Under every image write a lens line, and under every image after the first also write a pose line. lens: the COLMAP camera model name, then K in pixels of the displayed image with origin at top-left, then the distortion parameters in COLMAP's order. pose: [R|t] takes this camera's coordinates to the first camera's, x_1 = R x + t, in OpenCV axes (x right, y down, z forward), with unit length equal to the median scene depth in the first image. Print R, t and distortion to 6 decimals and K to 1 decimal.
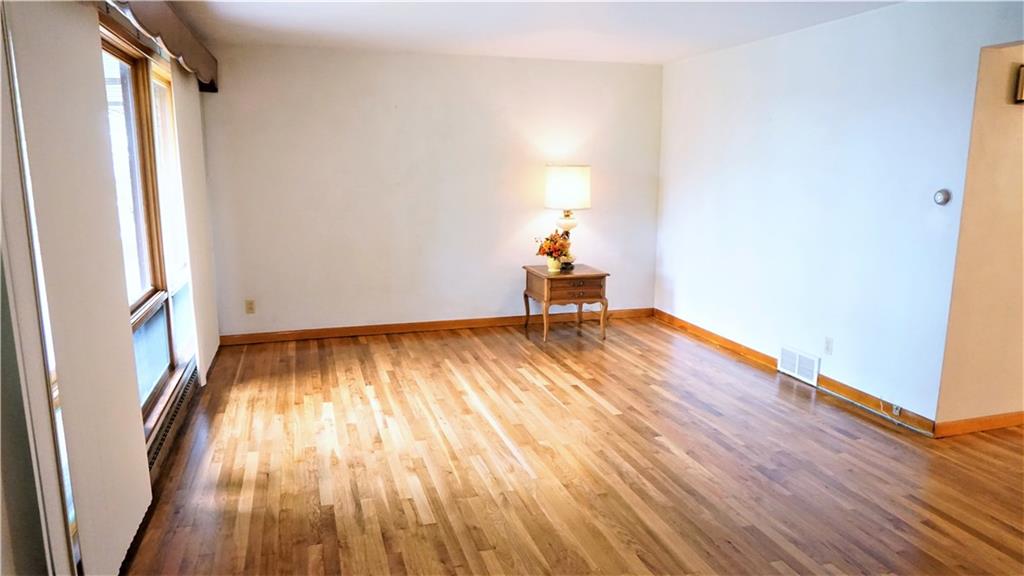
lens RADIAL K [[687.0, 0, 513.6], [0, 687.0, 290.0], [0, 0, 1]] dist [-0.048298, 0.039711]
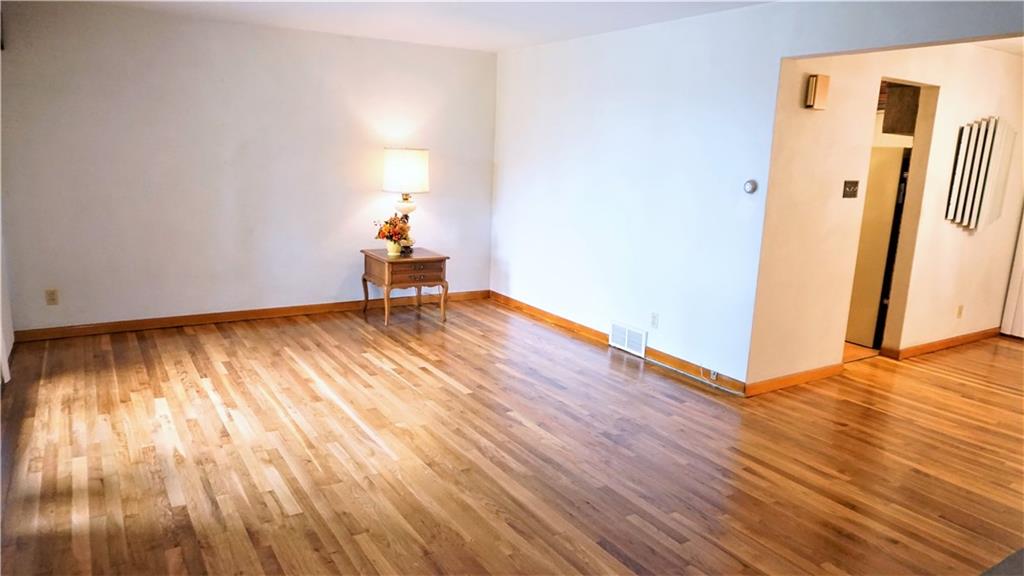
lens RADIAL K [[687.0, 0, 511.8], [0, 687.0, 291.5], [0, 0, 1]] dist [-0.048298, 0.039711]
pose [[0.965823, -0.020893, 0.258360, -0.052852], [0.014459, 0.999537, 0.026778, 0.002646], [-0.258800, -0.022127, 0.965678, -0.008130]]
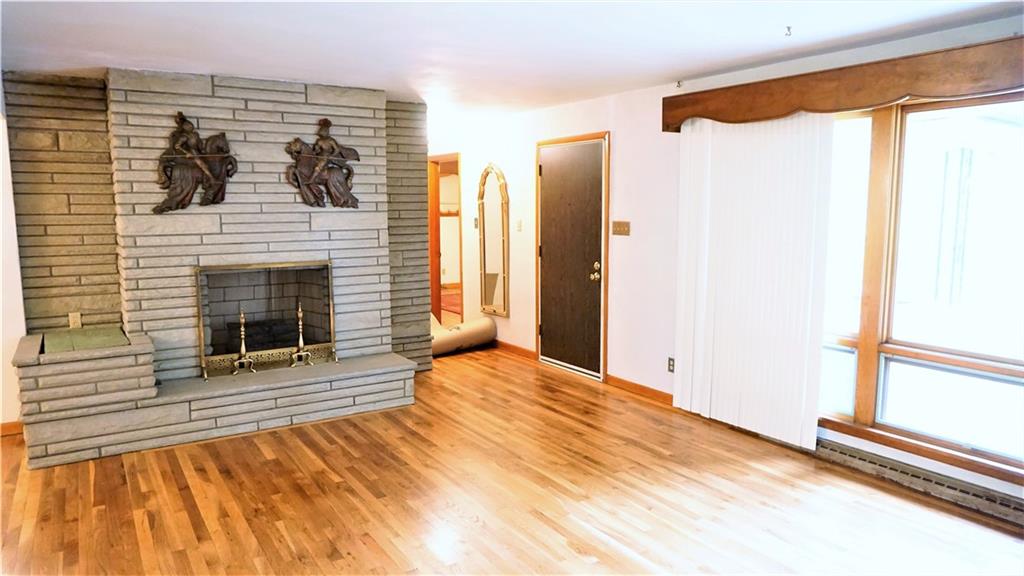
lens RADIAL K [[687.0, 0, 516.6], [0, 687.0, 289.4], [0, 0, 1]] dist [-0.048298, 0.039711]
pose [[-0.962570, 0.028352, -0.269548, 0.325711], [-0.055024, 0.953361, 0.296773, -0.305064], [0.265390, 0.300497, -0.916117, 1.576492]]
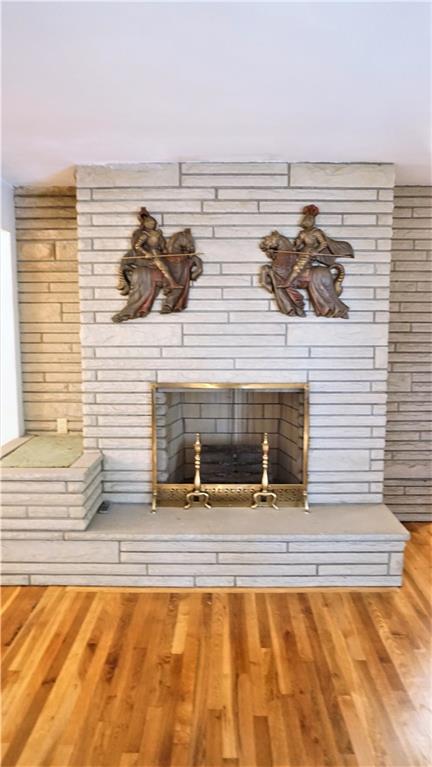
lens RADIAL K [[514.6, 0, 219.8], [0, 514.6, 383.4], [0, 0, 1]] dist [-0.048298, 0.039711]
pose [[-0.951960, -0.045738, 0.302786, 0.199013], [0.049553, 0.952741, 0.299714, -0.187503], [-0.302185, 0.300319, -0.904706, 0.994140]]
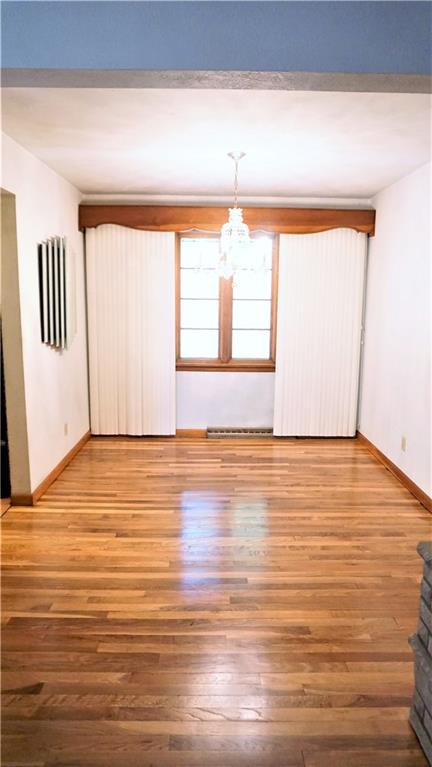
lens RADIAL K [[514.6, 0, 221.4], [0, 514.6, 382.1], [0, 0, 1]] dist [-0.048298, 0.039711]
pose [[0.285017, -0.163691, 0.944442, 0.328684], [0.164730, 0.979015, 0.119970, -0.084148], [-0.944261, 0.121384, 0.306001, 0.496355]]
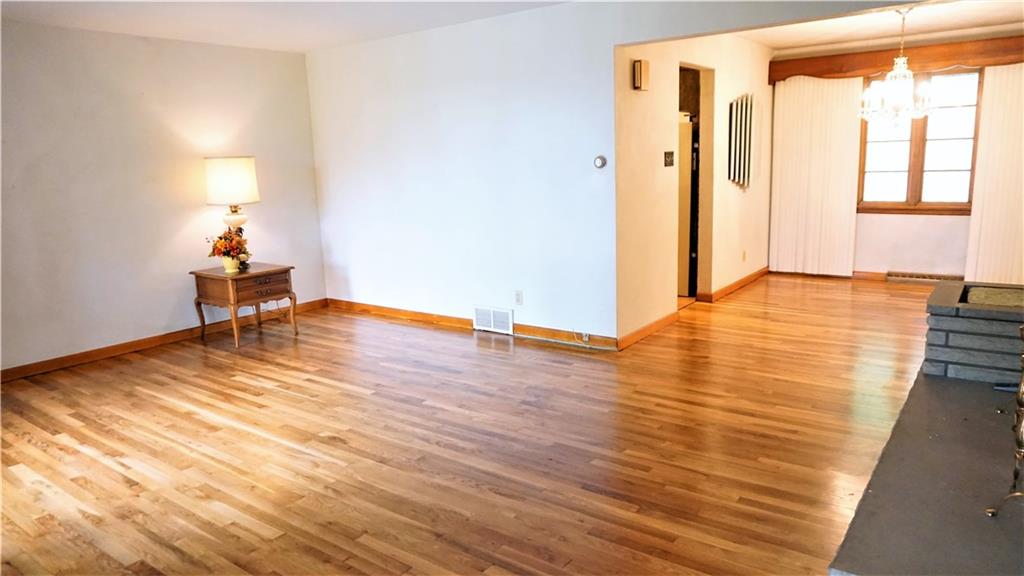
lens RADIAL K [[687.0, 0, 511.7], [0, 687.0, 289.3], [0, 0, 1]] dist [-0.048298, 0.039711]
pose [[0.809390, -0.144857, 0.569126, -0.254687], [0.146246, 0.988289, 0.043558, 0.017792], [-0.568771, 0.047977, 0.821096, 0.049403]]
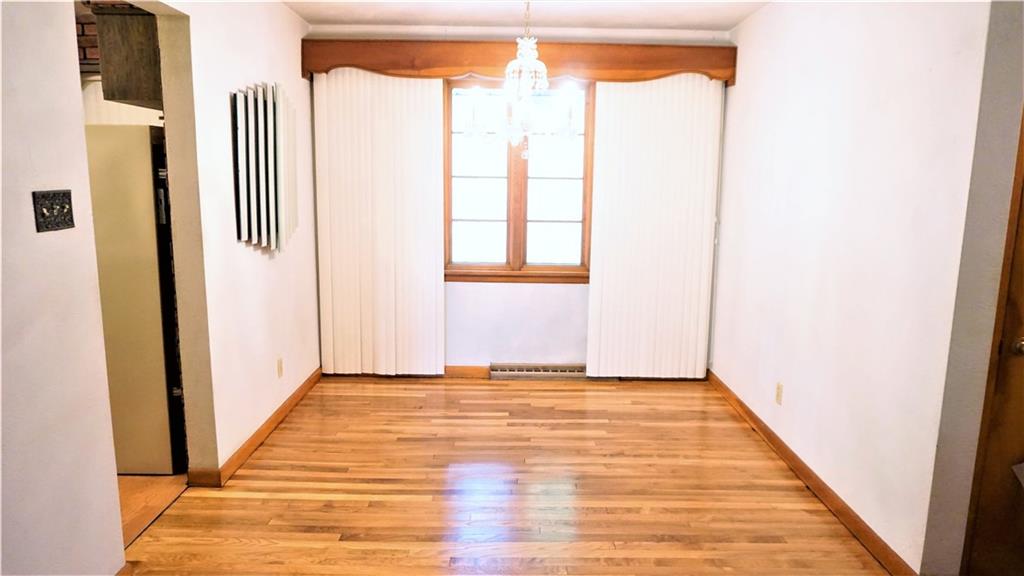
lens RADIAL K [[687.0, 0, 518.5], [0, 687.0, 293.7], [0, 0, 1]] dist [-0.048298, 0.039711]
pose [[0.290785, -0.166658, 0.942162, 0.441532], [0.162572, 0.979000, 0.122999, -0.080333], [-0.942876, 0.117403, 0.311772, 0.509090]]
